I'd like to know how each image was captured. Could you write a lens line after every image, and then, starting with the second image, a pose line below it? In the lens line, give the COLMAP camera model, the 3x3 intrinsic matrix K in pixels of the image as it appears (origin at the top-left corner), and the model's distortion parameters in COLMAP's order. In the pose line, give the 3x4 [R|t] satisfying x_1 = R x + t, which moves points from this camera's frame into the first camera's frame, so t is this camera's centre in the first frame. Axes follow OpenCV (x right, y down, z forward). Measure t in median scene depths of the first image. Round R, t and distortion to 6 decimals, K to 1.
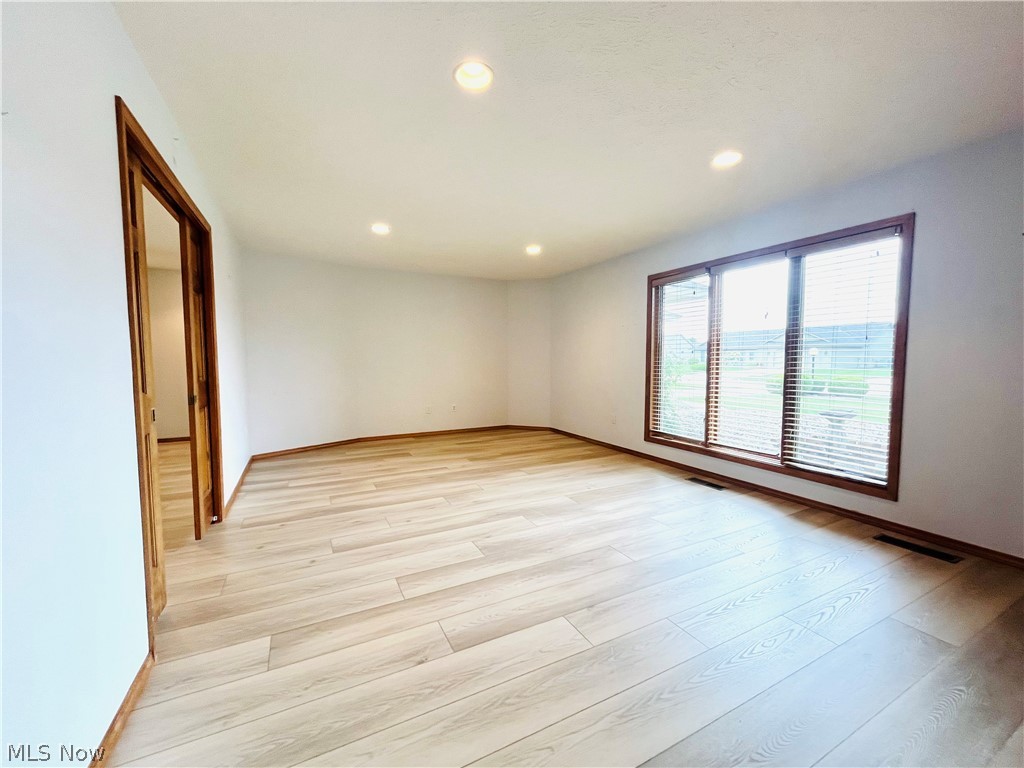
lens RADIAL K [[413.0, 0, 511.4], [0, 413.0, 384.8], [0, 0, 1]] dist [-0.002878, 0.000267]
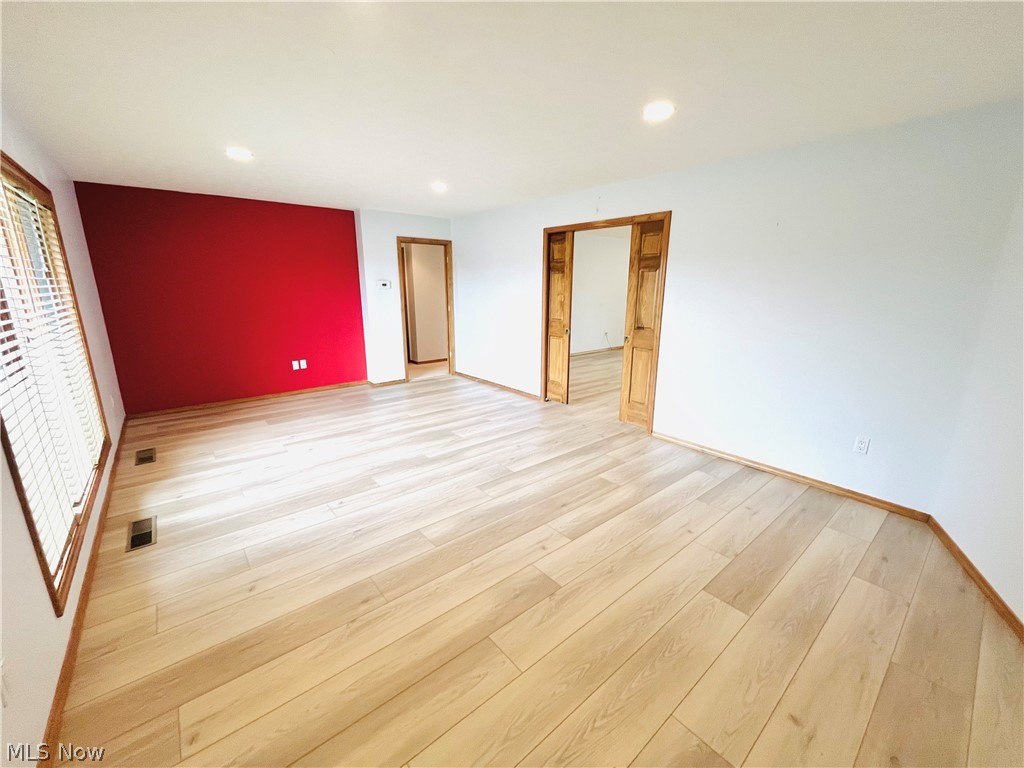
lens RADIAL K [[413.0, 0, 511.4], [0, 413.0, 384.8], [0, 0, 1]] dist [-0.002878, 0.000267]
pose [[-0.974670, 0.052234, -0.217463, 0.038047], [-0.016387, 0.953050, 0.302370, -0.214716], [0.223047, 0.298275, -0.928053, 1.886853]]
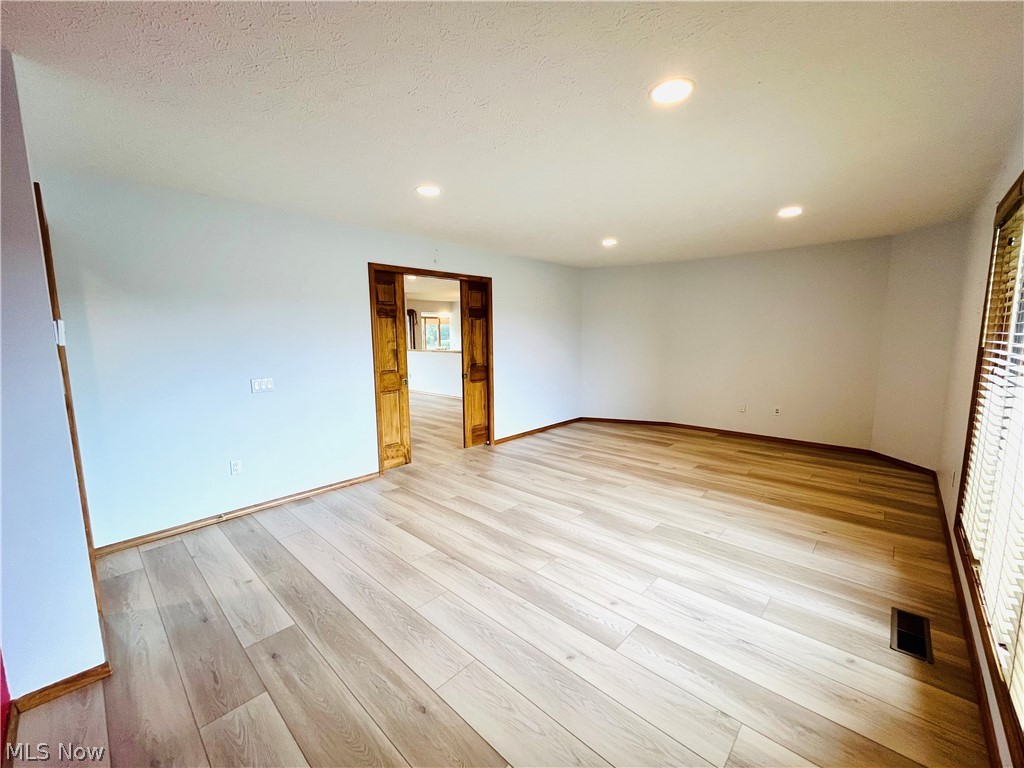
lens RADIAL K [[413.0, 0, 511.4], [0, 413.0, 384.8], [0, 0, 1]] dist [-0.002878, 0.000267]
pose [[0.342359, 0.116544, -0.932313, 0.840262], [-0.053088, 0.993091, 0.104647, -0.103110], [0.938068, 0.013668, 0.346181, 0.407296]]
